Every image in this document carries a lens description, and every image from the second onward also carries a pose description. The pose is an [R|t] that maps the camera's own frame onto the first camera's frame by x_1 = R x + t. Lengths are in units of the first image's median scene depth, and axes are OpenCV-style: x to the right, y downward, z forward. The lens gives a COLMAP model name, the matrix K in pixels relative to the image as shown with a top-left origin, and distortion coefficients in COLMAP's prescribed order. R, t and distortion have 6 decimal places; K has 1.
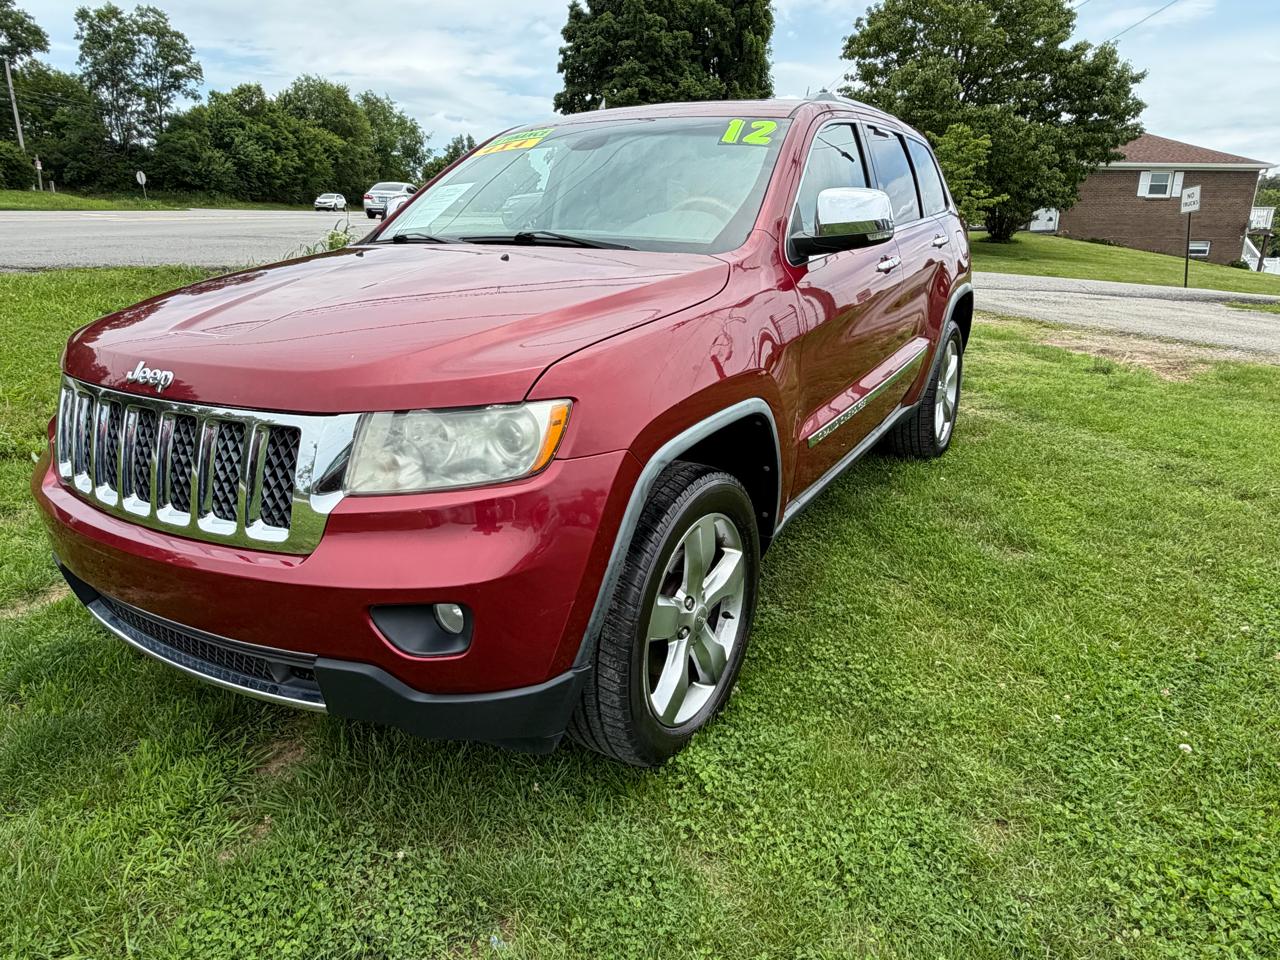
lens RADIAL K [[822.8, 0, 635.9], [0, 822.8, 481.0], [0, 0, 1]] dist [-0.001854, 0.002726]
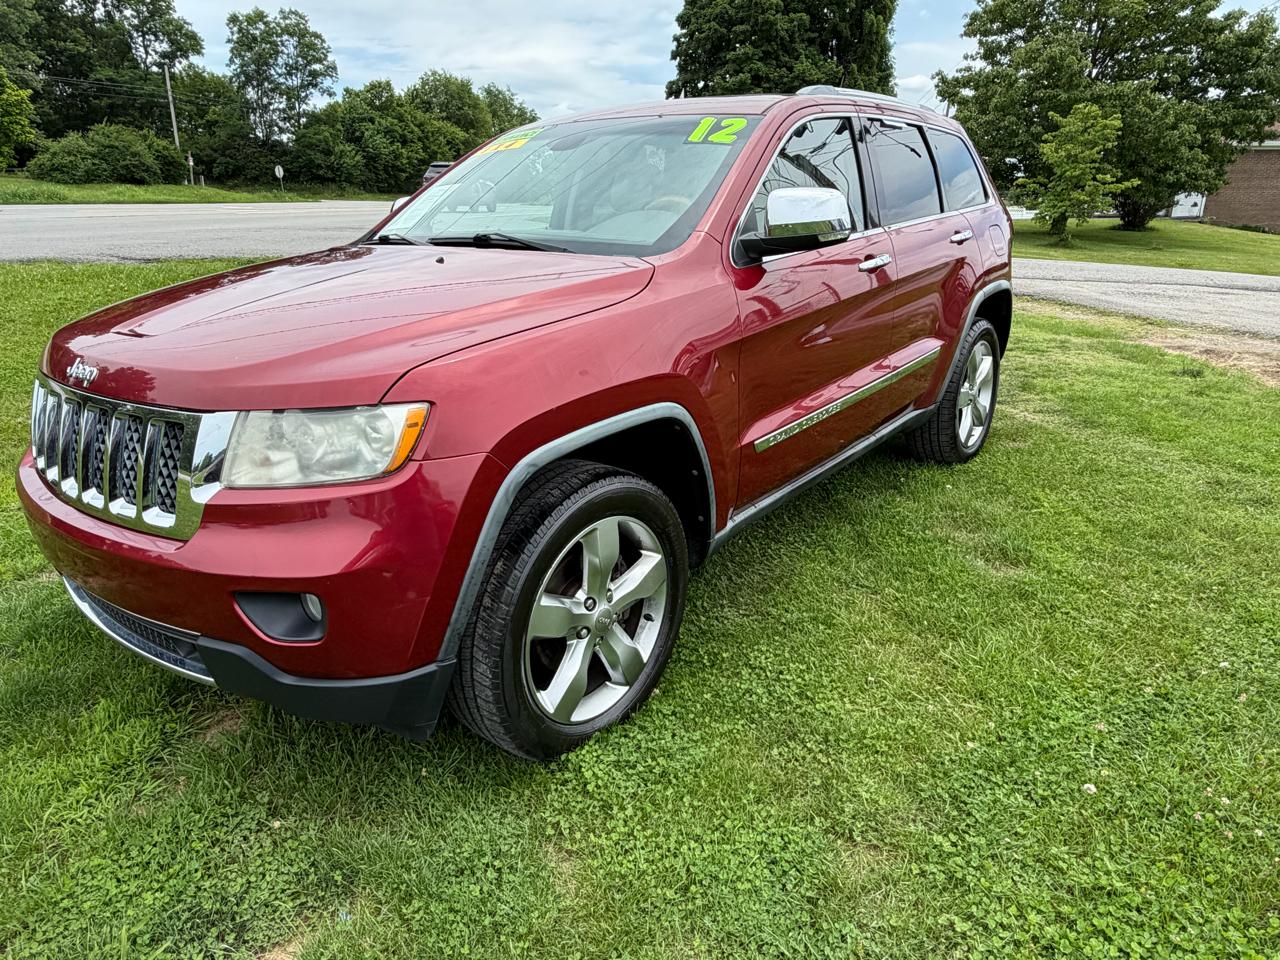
lens RADIAL K [[822.8, 0, 633.4], [0, 822.8, 480.9], [0, 0, 1]] dist [-0.001854, 0.002726]
pose [[0.990515, 0.037059, -0.132311, 0.117364], [-0.035316, 0.999256, 0.015495, -0.009724], [0.132787, -0.010675, 0.991087, 0.002480]]
